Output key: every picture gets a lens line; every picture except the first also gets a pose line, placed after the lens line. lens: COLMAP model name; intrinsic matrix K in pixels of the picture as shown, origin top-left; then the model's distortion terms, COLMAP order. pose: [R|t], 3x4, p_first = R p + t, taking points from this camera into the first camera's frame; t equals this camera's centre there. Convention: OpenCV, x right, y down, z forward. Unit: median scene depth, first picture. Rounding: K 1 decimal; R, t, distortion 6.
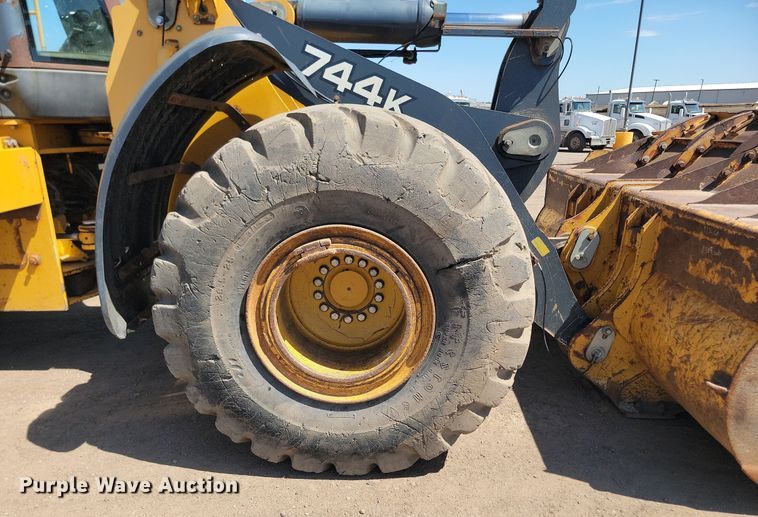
lens RADIAL K [[584.5, 0, 369.5], [0, 584.5, 297.1], [0, 0, 1]] dist [0.051267, -0.004333]
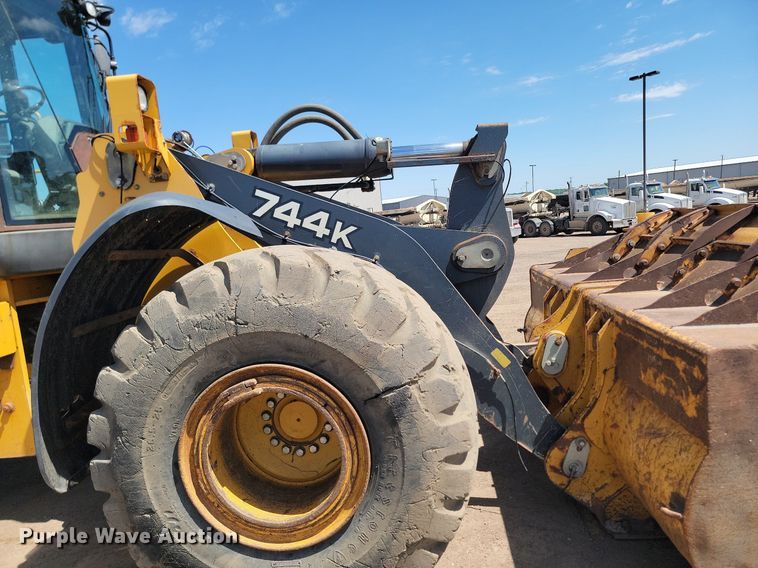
lens RADIAL K [[577.3, 0, 379.0], [0, 577.3, 284.0], [0, 0, 1]] dist [0.097883, -0.075521]
pose [[0.995741, -0.079475, -0.046734, 0.160181], [0.069700, 0.980697, -0.182691, -0.049605], [0.060351, 0.178656, 0.982059, -0.001557]]
